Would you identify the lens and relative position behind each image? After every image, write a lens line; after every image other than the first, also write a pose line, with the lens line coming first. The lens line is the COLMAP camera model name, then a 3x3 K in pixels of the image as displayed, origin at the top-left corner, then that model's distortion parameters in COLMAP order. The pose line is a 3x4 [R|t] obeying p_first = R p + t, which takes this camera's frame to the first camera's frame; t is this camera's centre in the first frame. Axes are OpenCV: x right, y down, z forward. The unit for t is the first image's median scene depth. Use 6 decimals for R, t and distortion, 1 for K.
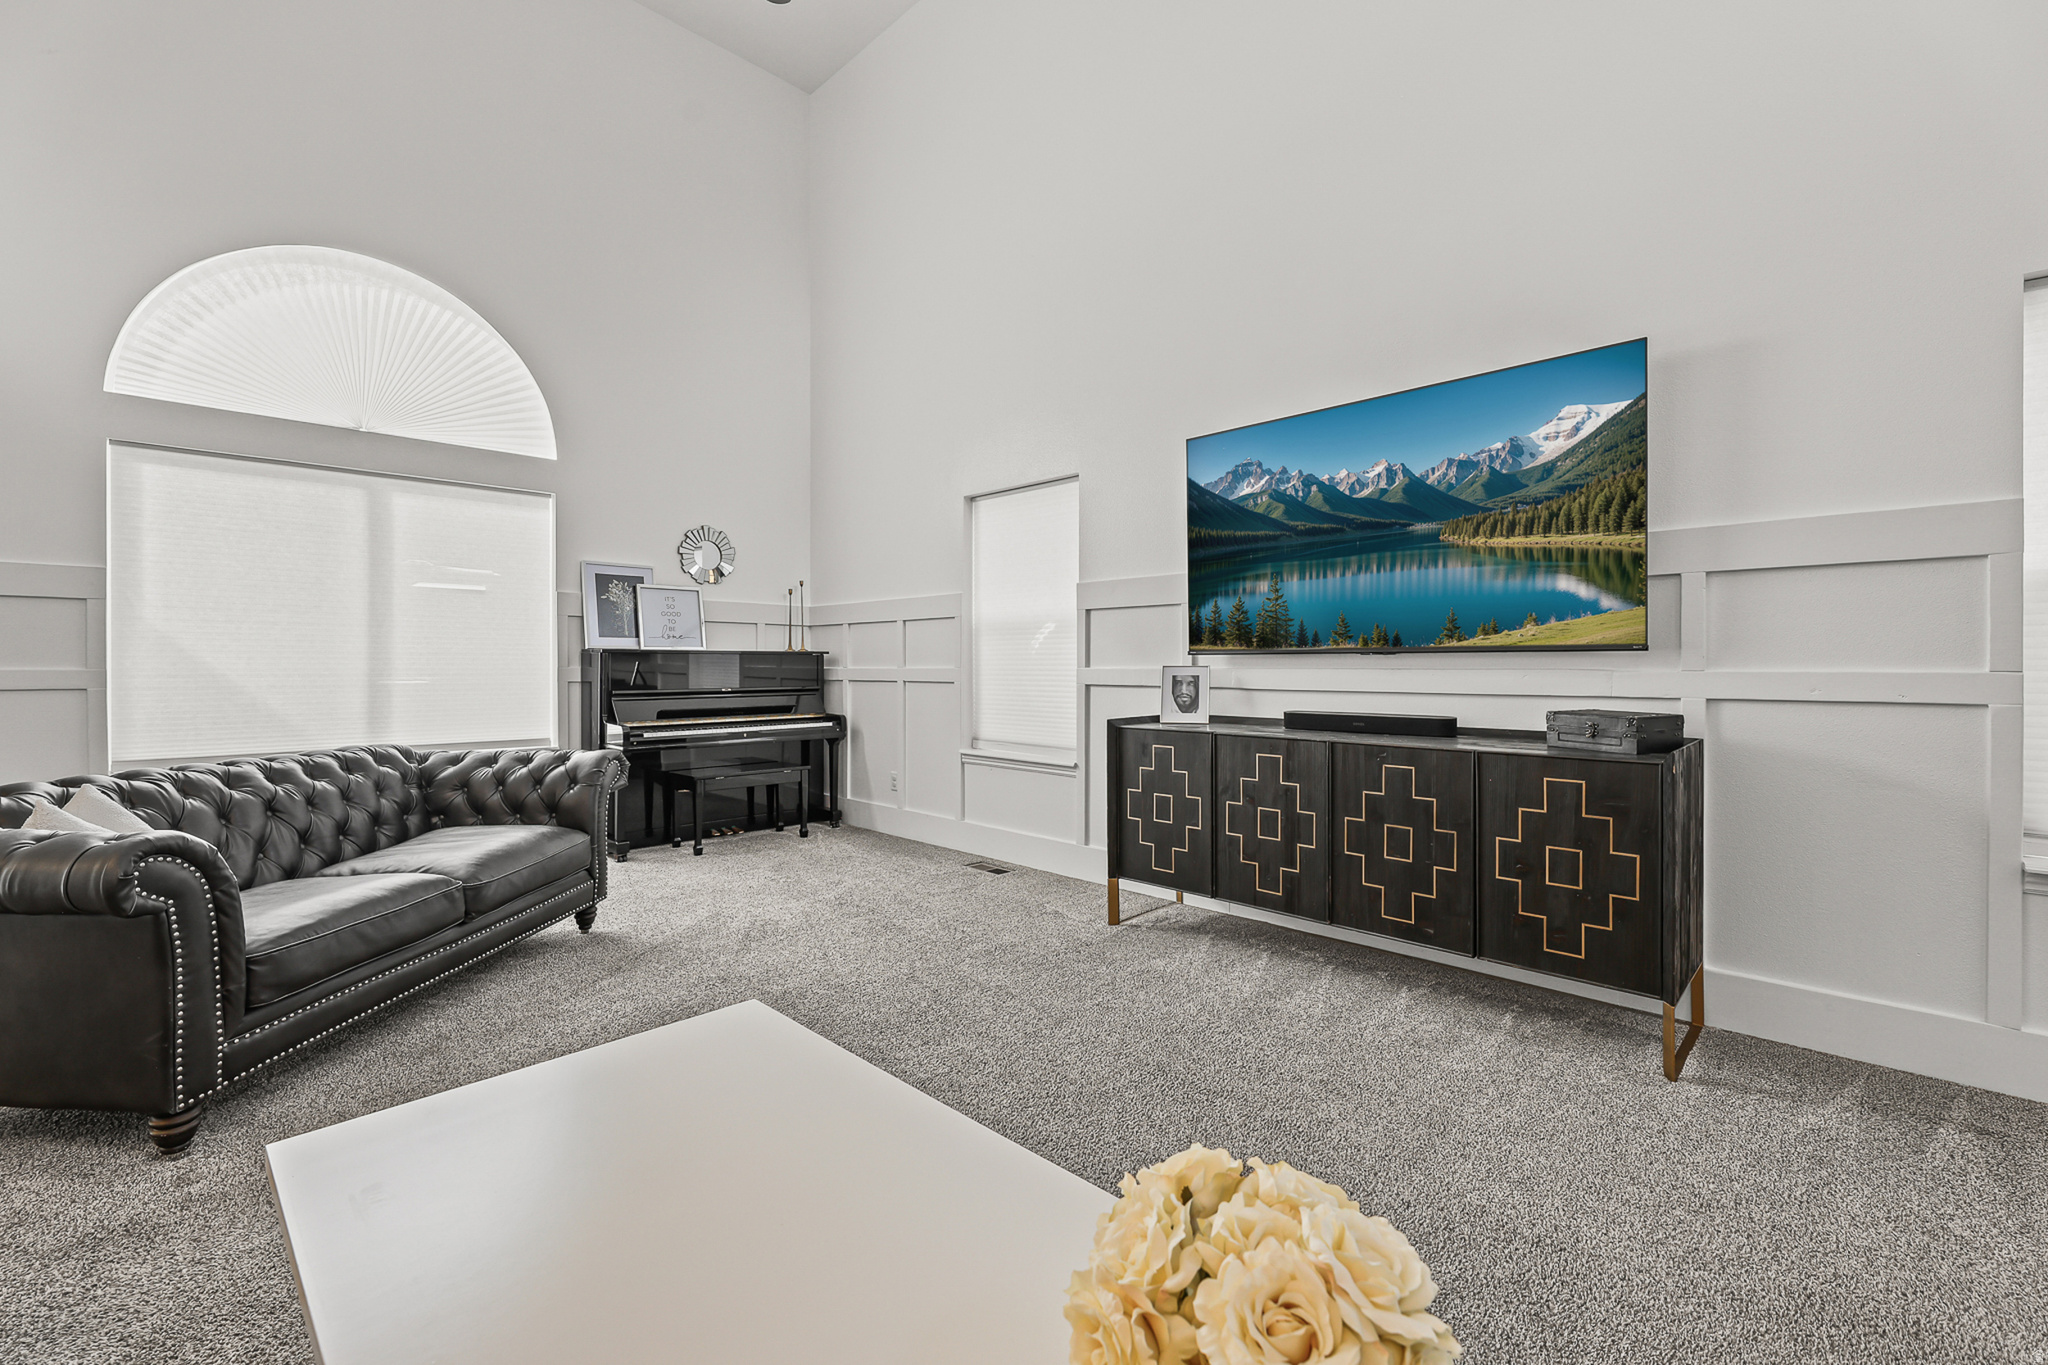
lens RADIAL K [[884.5, 0, 1027.0], [0, 884.5, 653.2], [0, 0, 1]] dist [0.001680, 0.000411]
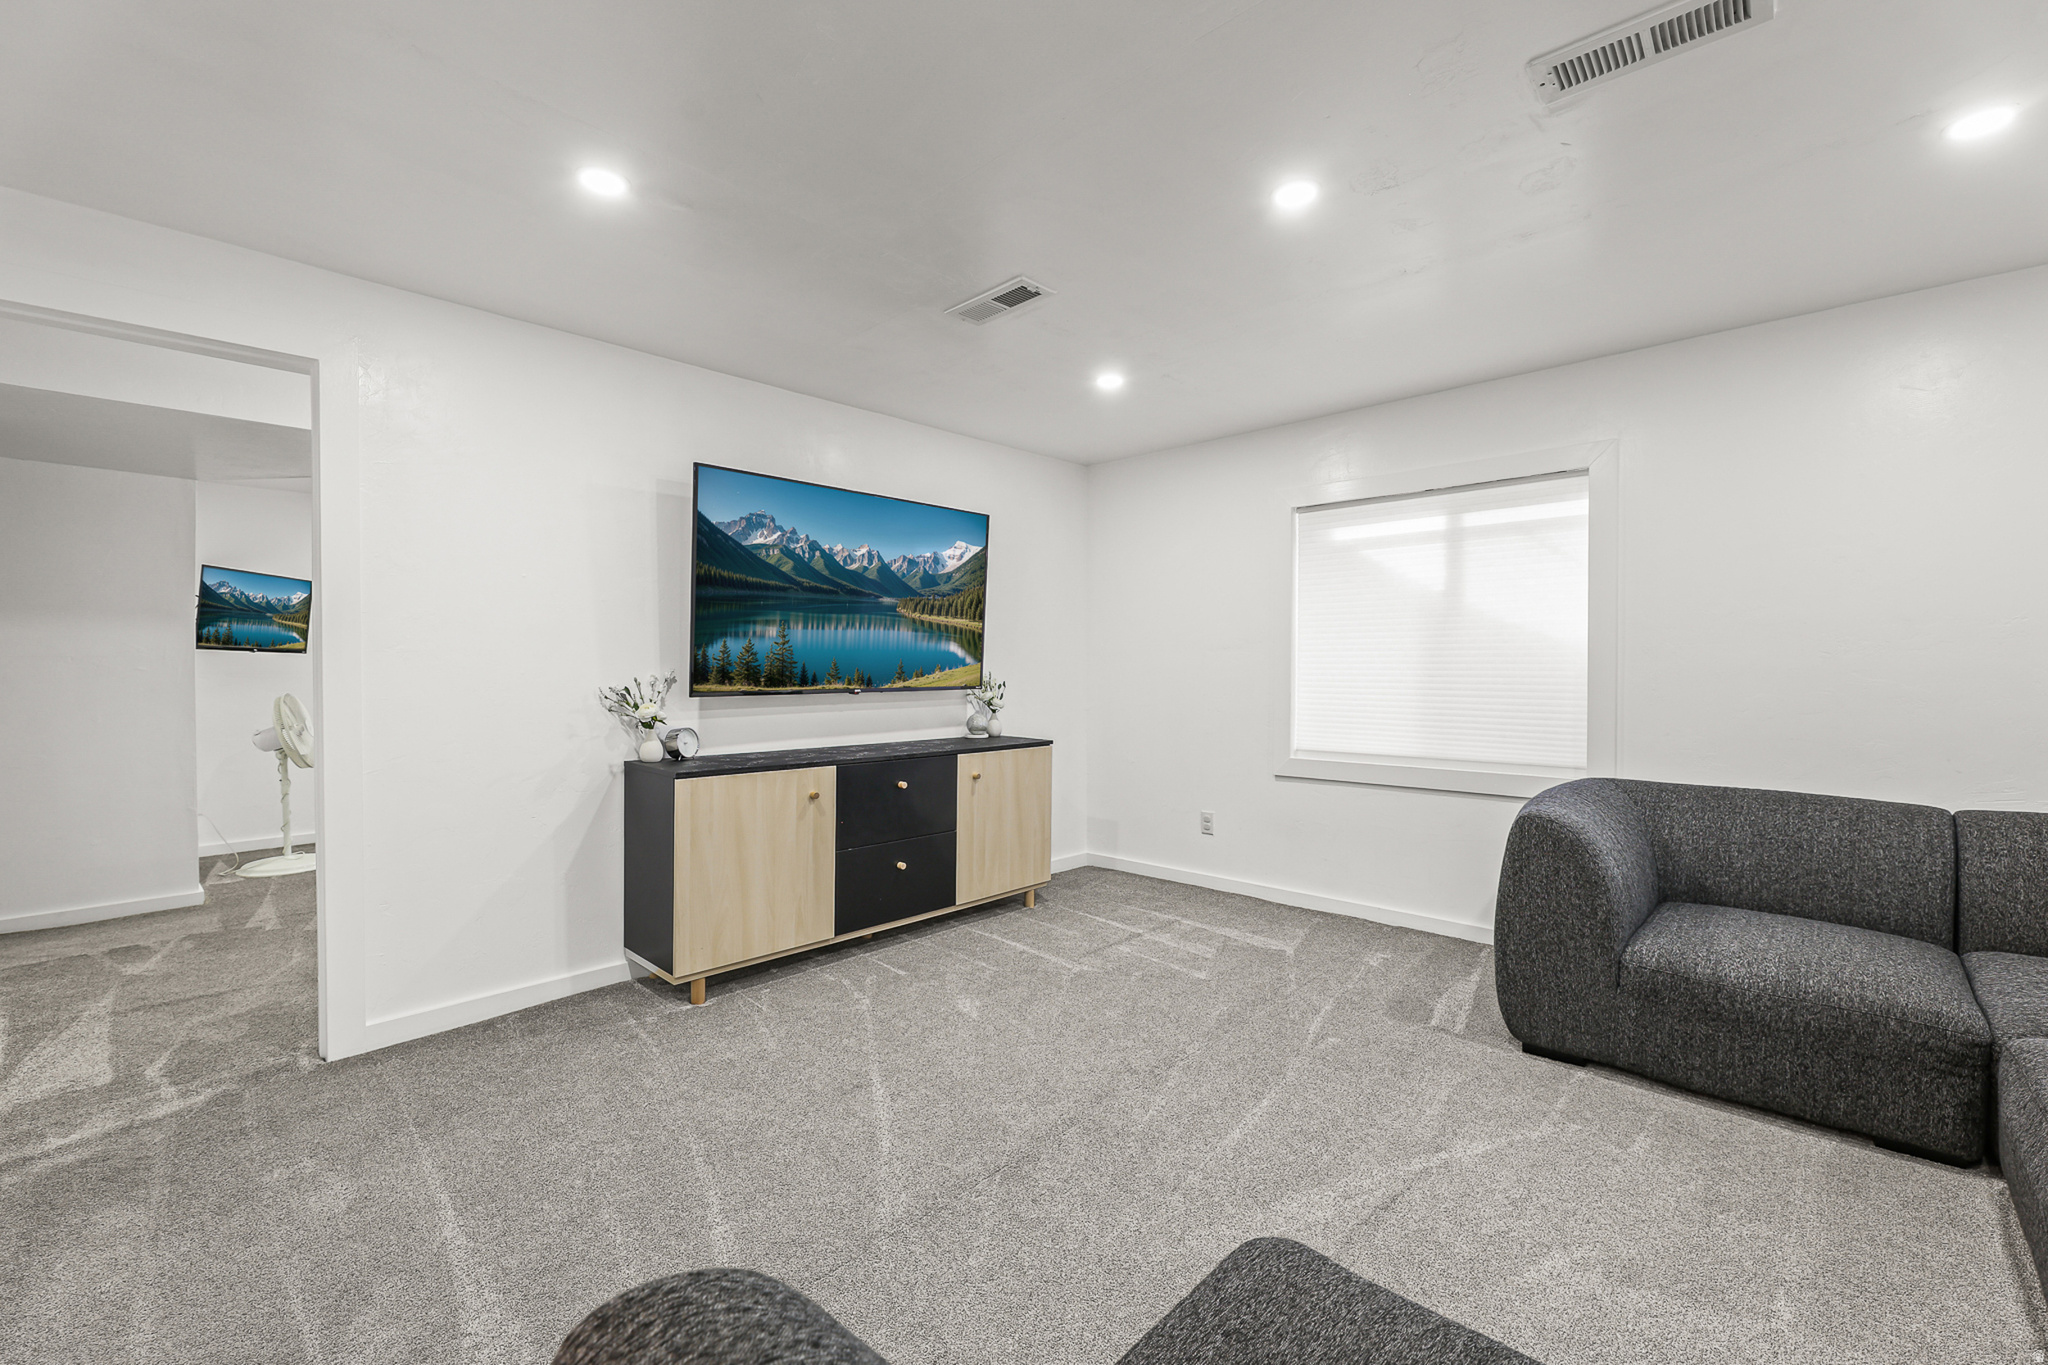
lens RADIAL K [[850.5, 0, 1024.0], [0, 850.5, 682.5], [0, 0, 1]] dist [-0.000114, 0.000029]
pose [[0.011954, -0.035598, 0.999295, -0.855739], [-0.027945, 0.998964, 0.035920, -0.063648], [-0.999538, -0.028354, 0.010946, 0.729726]]
